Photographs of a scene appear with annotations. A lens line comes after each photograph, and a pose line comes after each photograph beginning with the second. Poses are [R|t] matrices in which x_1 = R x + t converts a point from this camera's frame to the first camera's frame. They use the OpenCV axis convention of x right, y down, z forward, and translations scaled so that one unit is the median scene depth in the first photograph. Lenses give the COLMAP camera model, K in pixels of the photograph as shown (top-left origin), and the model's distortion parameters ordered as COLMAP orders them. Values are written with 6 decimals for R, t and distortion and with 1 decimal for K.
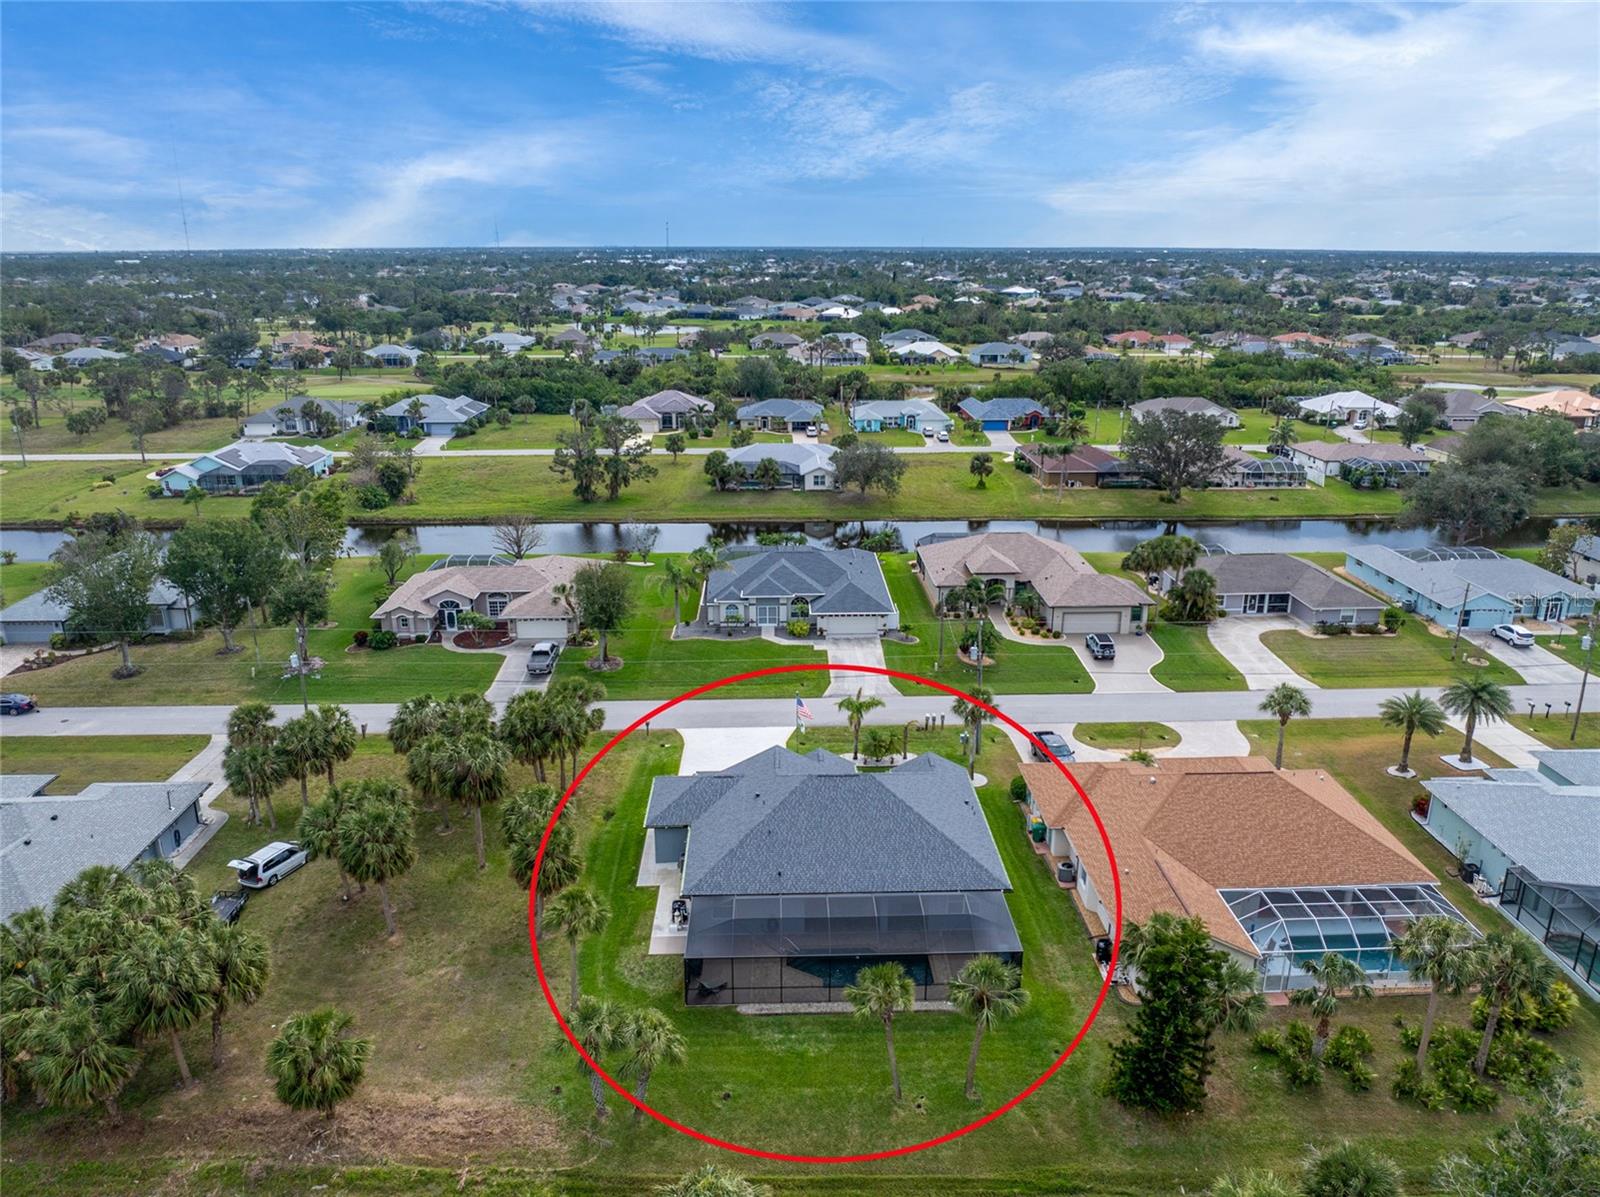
lens RADIAL K [[1124.3, 0, 800.0], [0, 1124.3, 598.5], [0, 0, 1]] dist [-0.030013, -0.006870]
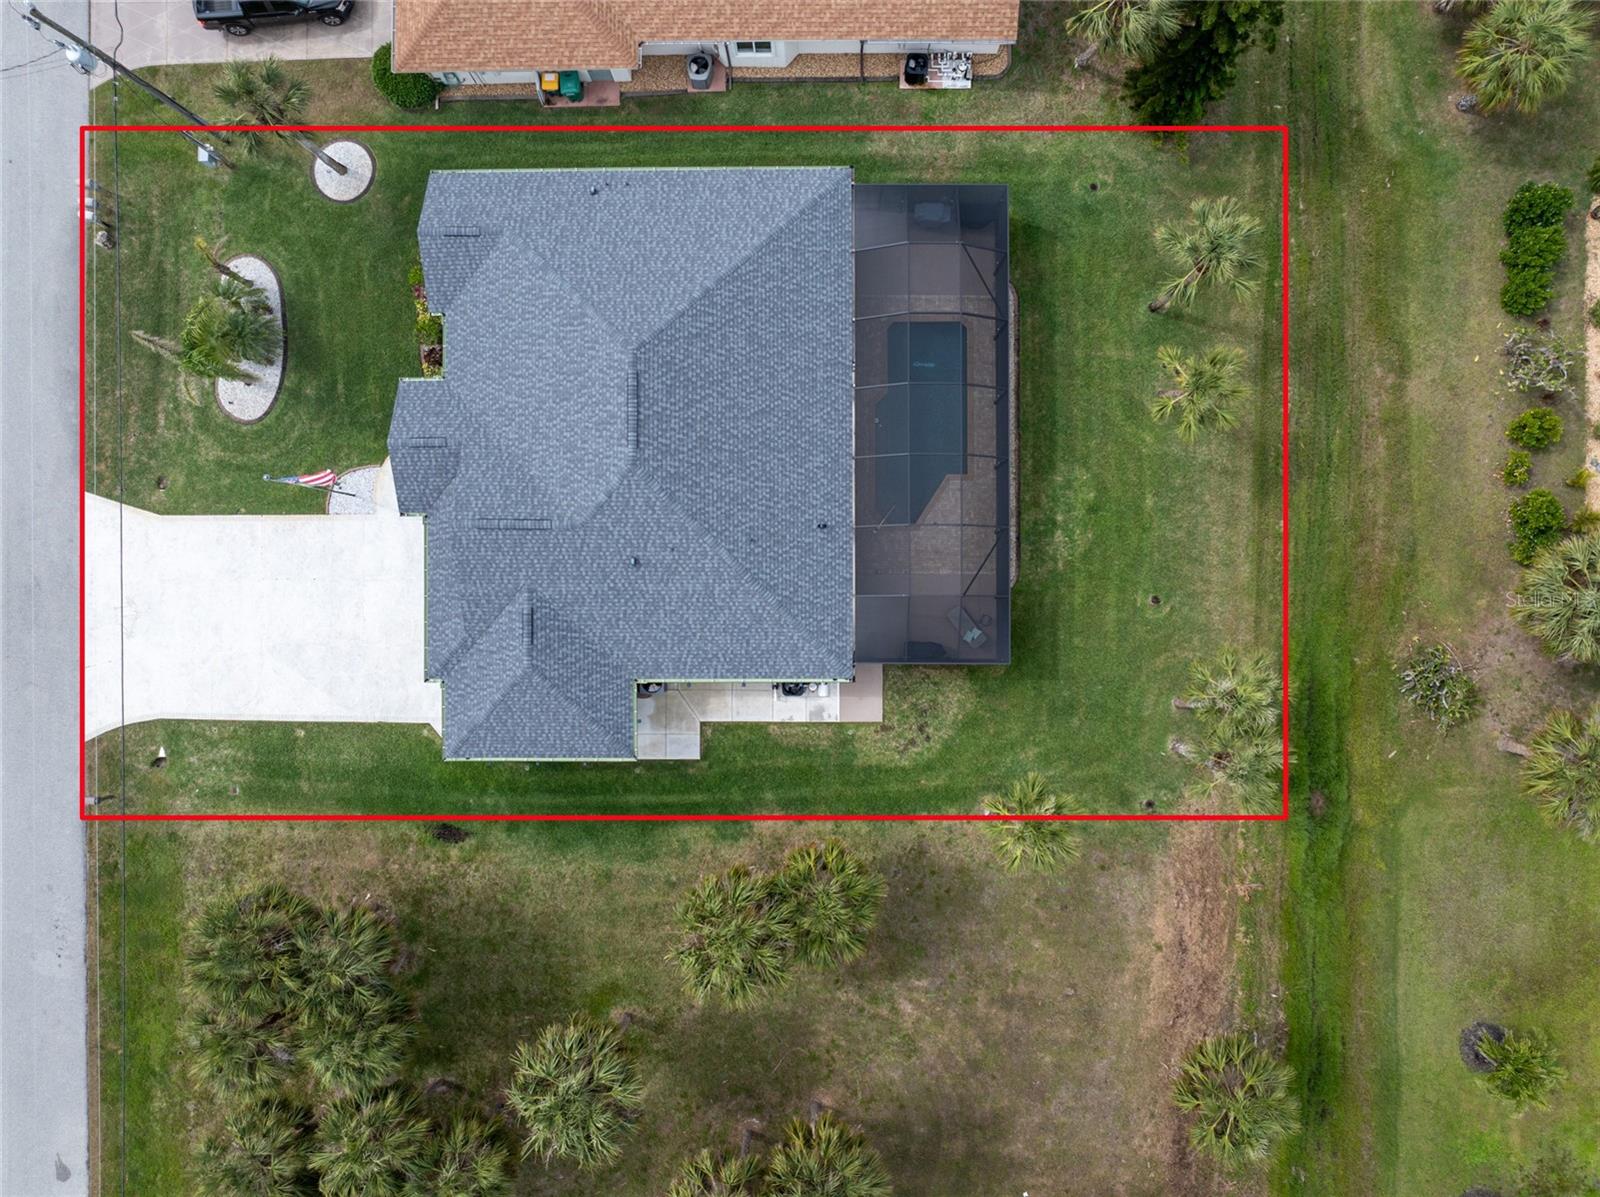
lens RADIAL K [[1087.8, 0, 784.7], [0, 1087.8, 598.9], [0, 0, 1]] dist [-0.020930, -0.002263]
pose [[0.020853, -0.999769, 0.005147, -0.036980], [0.314877, 0.011454, 0.949063, -0.204585], [-0.948903, -0.018170, 0.315044, 0.499504]]
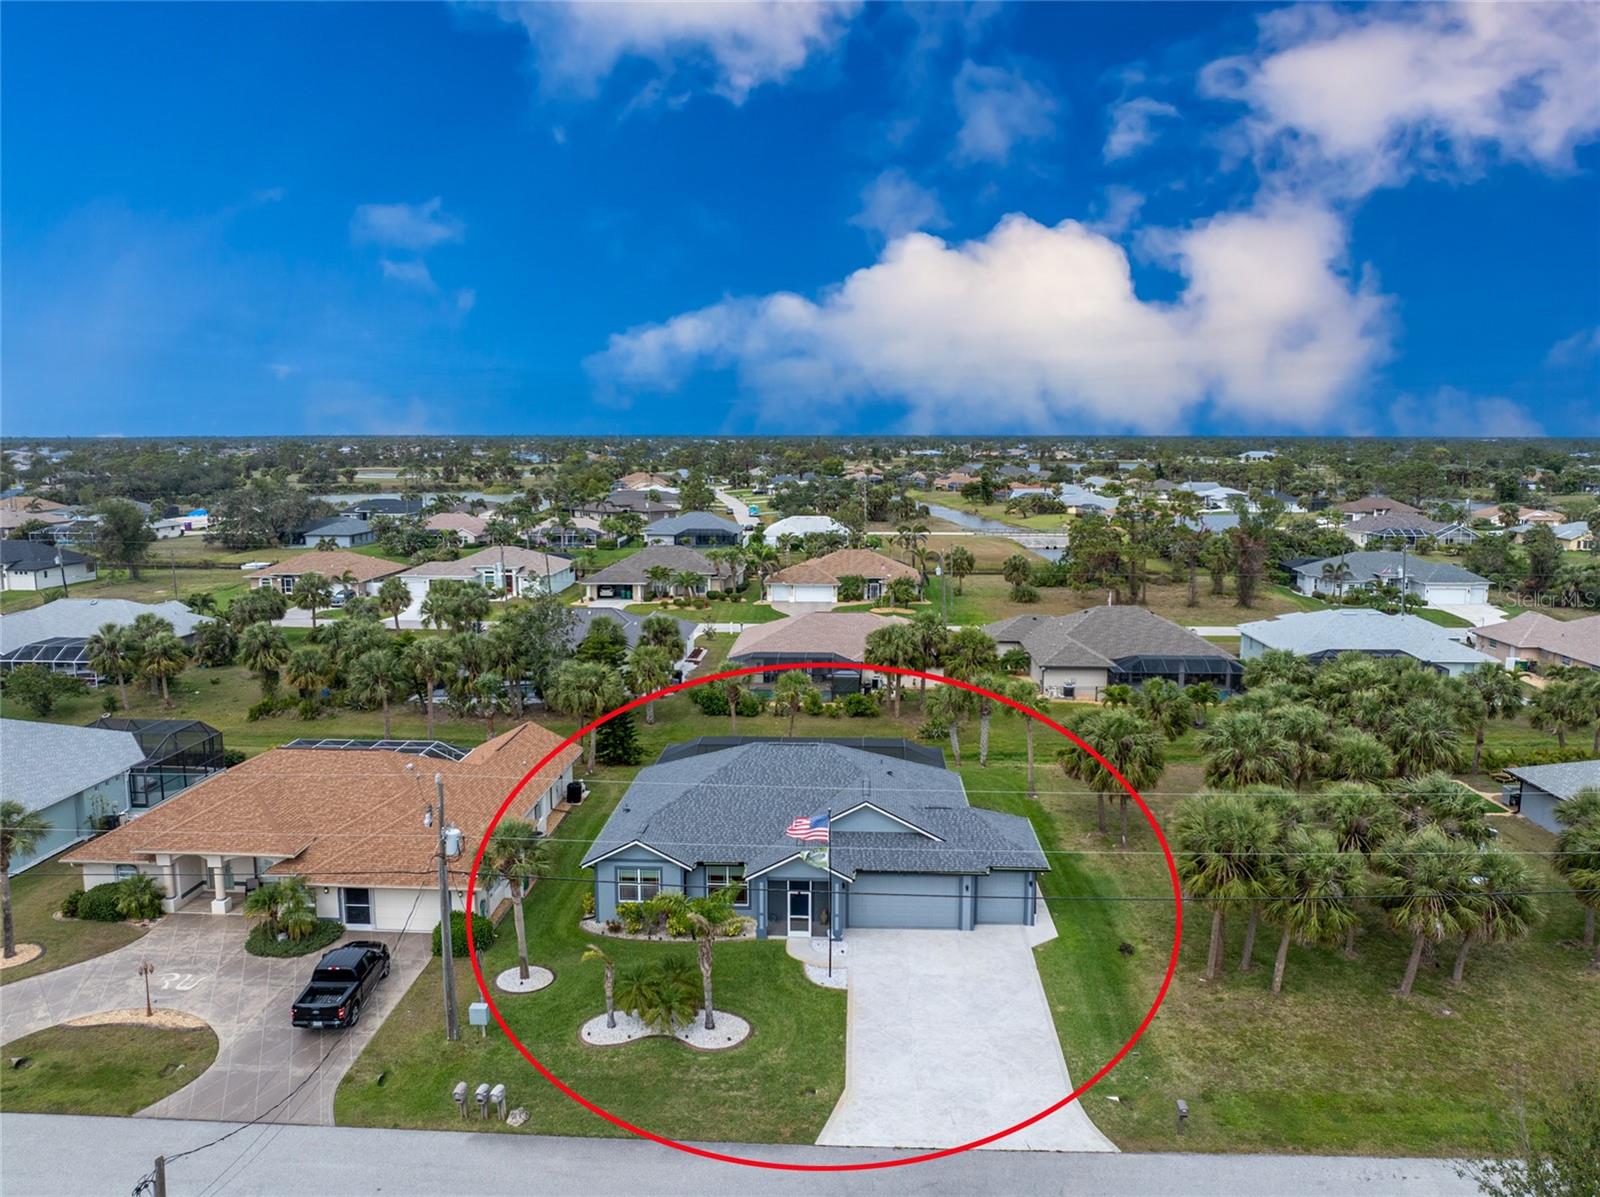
lens RADIAL K [[1124.3, 0, 800.0], [0, 1124.3, 598.5], [0, 0, 1]] dist [-0.030013, -0.006870]
pose [[-0.997190, -0.011659, 0.073996, -0.018928], [0.021509, 0.901654, 0.431923, -0.205154], [-0.071754, 0.432301, -0.898870, 1.125961]]
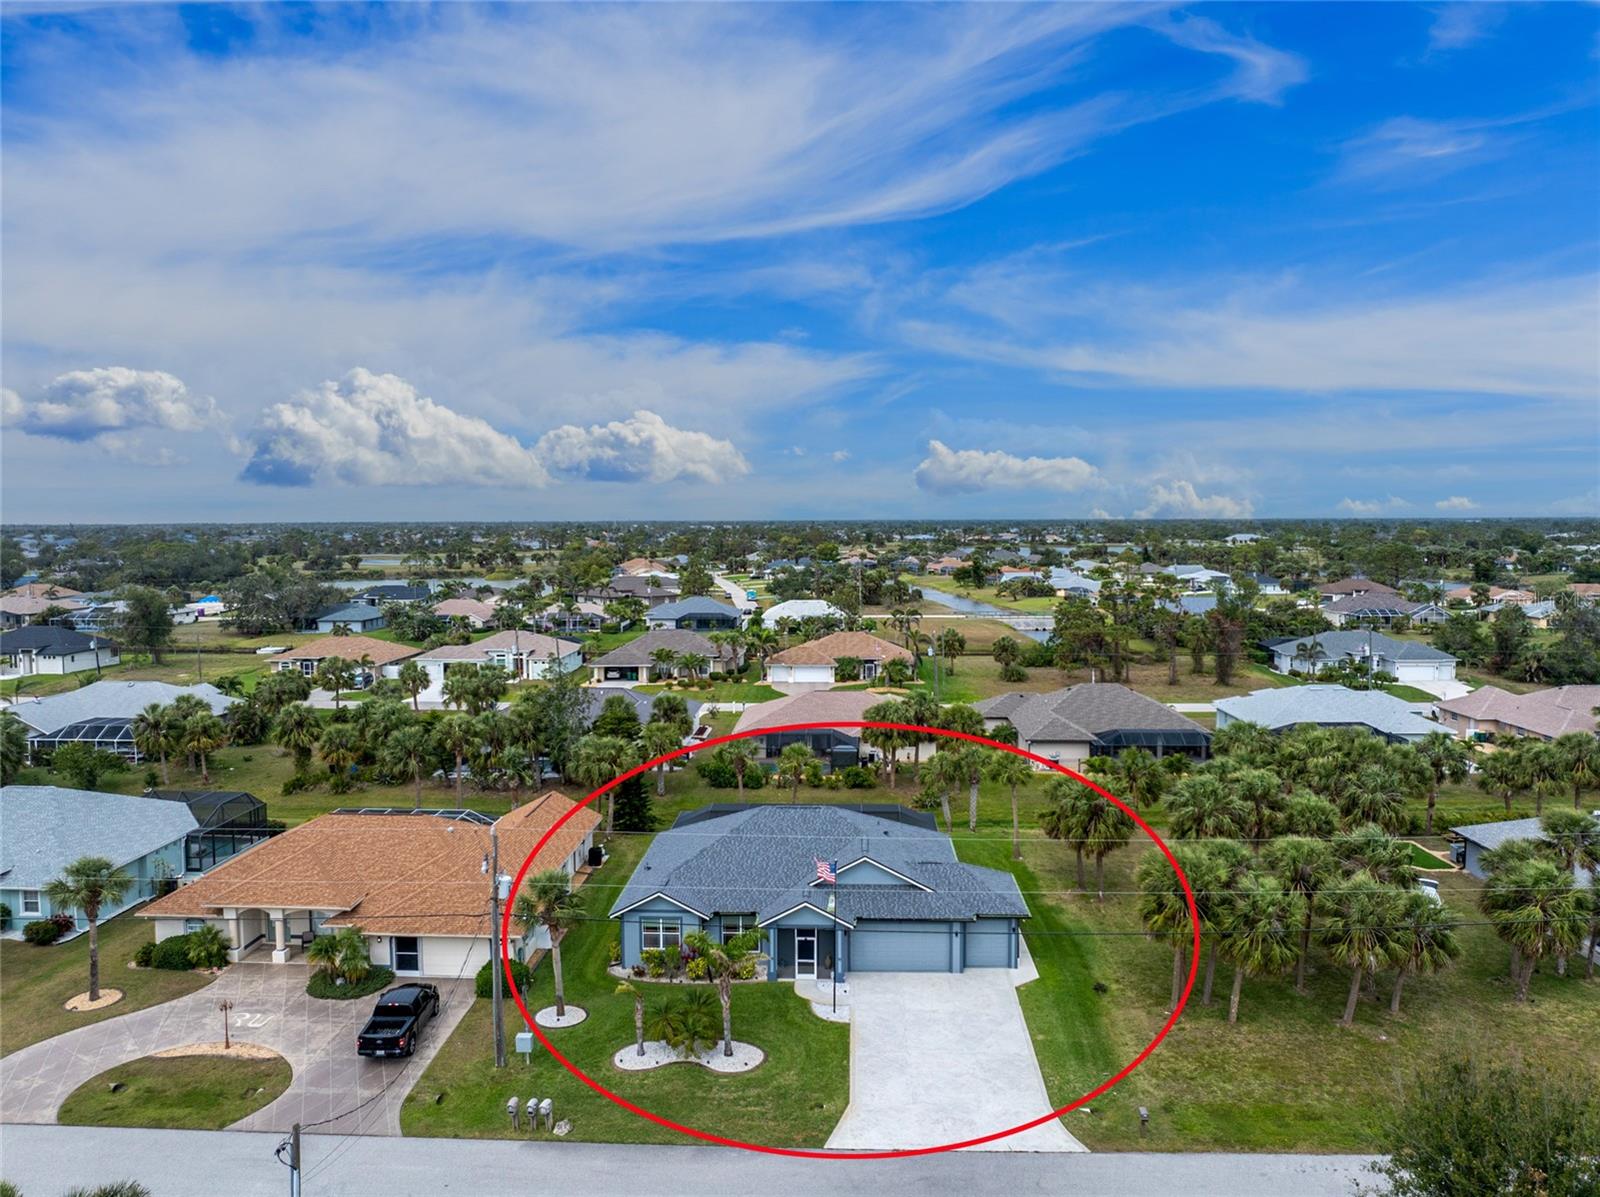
lens RADIAL K [[1124.3, 0, 800.0], [0, 1124.3, 598.5], [0, 0, 1]] dist [-0.030013, -0.006870]
pose [[-0.997566, -0.001221, 0.069725, -0.018853], [0.024284, 0.931184, 0.363740, -0.229882], [-0.065370, 0.364547, -0.928887, 1.186843]]
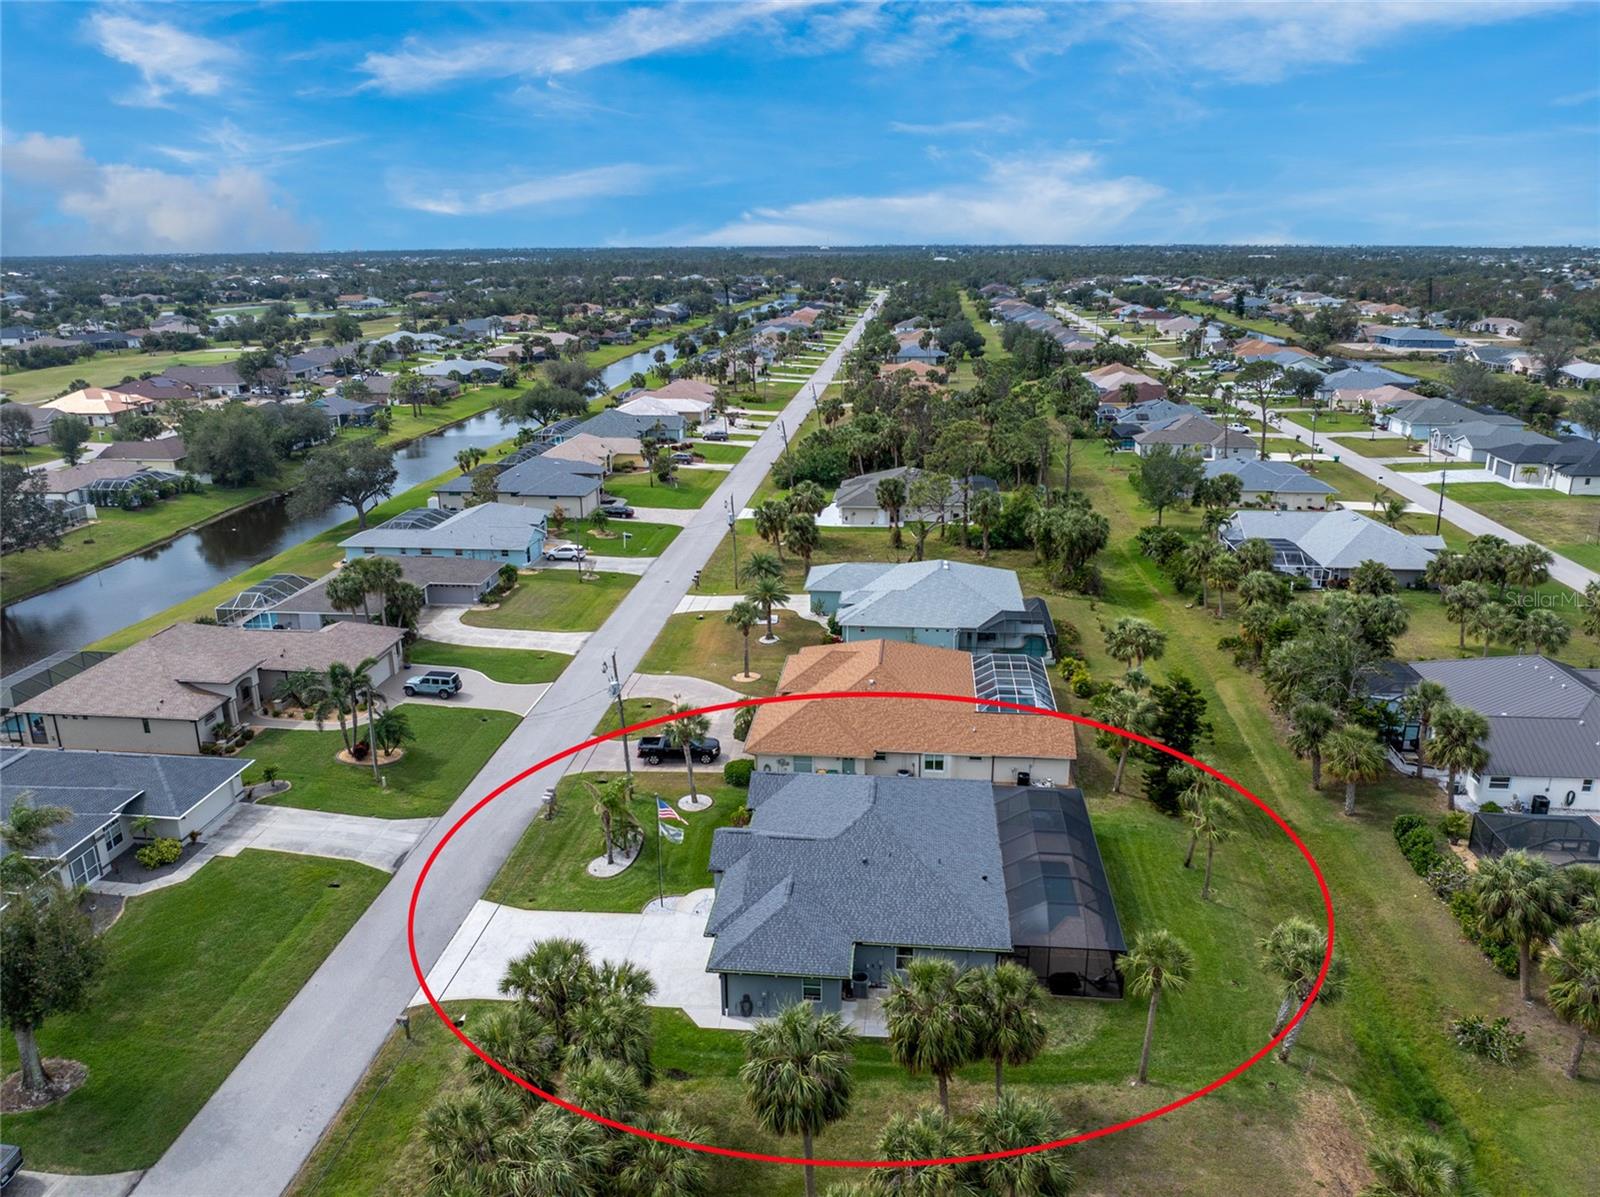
lens RADIAL K [[1124.3, 0, 800.0], [0, 1124.3, 598.5], [0, 0, 1]] dist [-0.030013, -0.006870]
pose [[0.127474, -0.299938, 0.945403, -0.527677], [0.302565, 0.919506, 0.250925, -0.160606], [-0.944566, 0.254059, 0.207964, 0.536021]]
